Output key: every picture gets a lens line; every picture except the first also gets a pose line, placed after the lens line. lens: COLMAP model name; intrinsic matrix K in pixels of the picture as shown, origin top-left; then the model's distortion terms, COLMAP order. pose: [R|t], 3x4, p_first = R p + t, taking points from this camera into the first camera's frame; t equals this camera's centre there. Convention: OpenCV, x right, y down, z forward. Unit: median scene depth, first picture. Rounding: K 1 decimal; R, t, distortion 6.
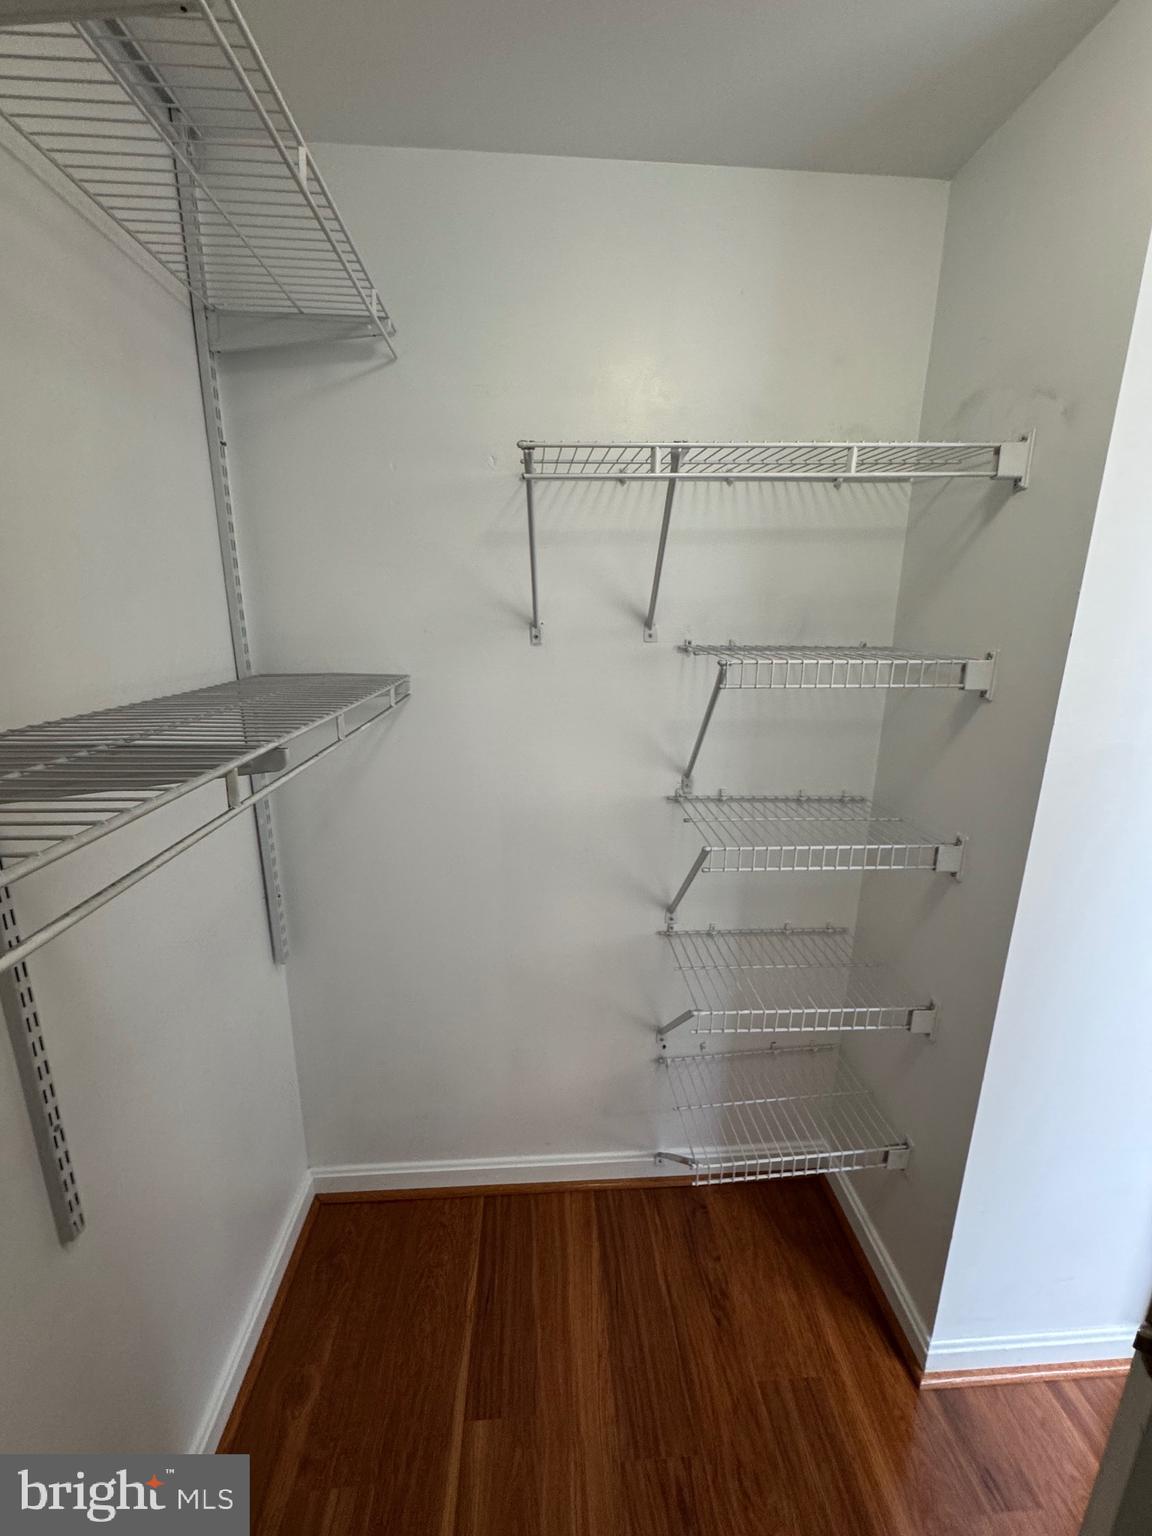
lens RADIAL K [[616.0, 0, 581.5], [0, 616.0, 765.4], [0, 0, 1]] dist [-0.001973, -0.000111]
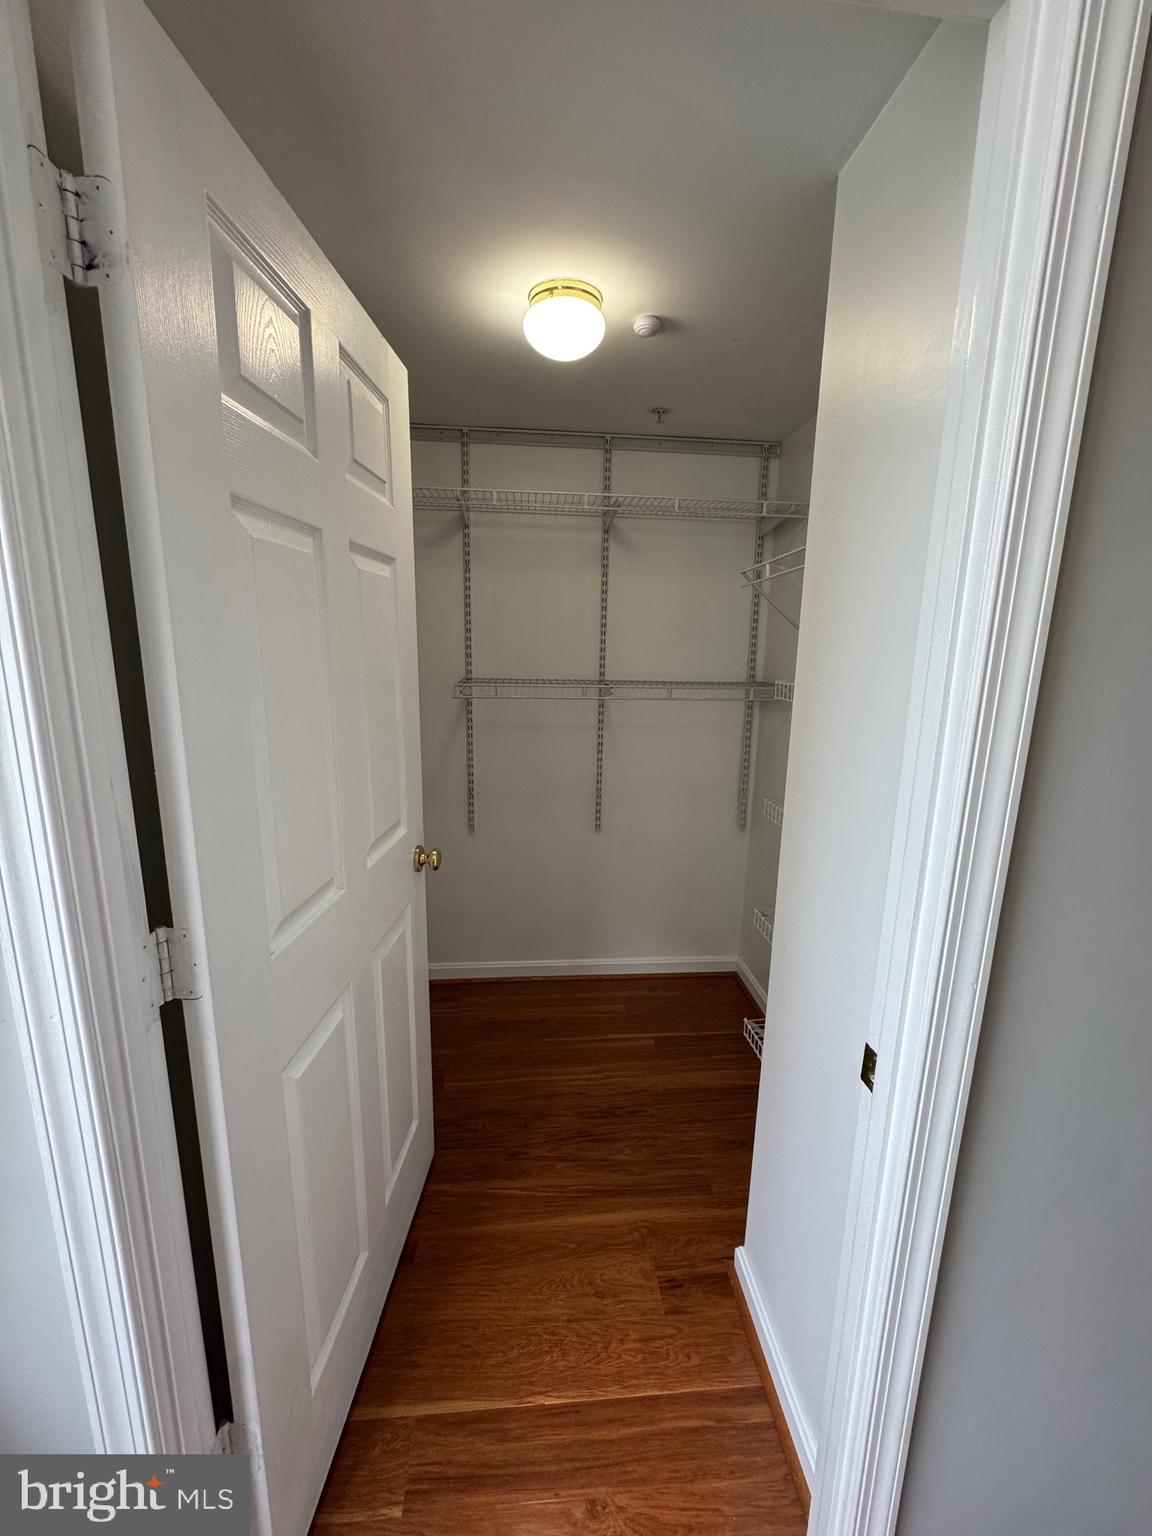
lens RADIAL K [[616.0, 0, 581.5], [0, 616.0, 765.4], [0, 0, 1]] dist [-0.001973, -0.000111]
pose [[0.022064, 0.190094, -0.981518, 1.730705], [-0.255835, 0.950142, 0.178267, -0.119361], [0.966469, 0.247173, 0.069597, 0.406289]]
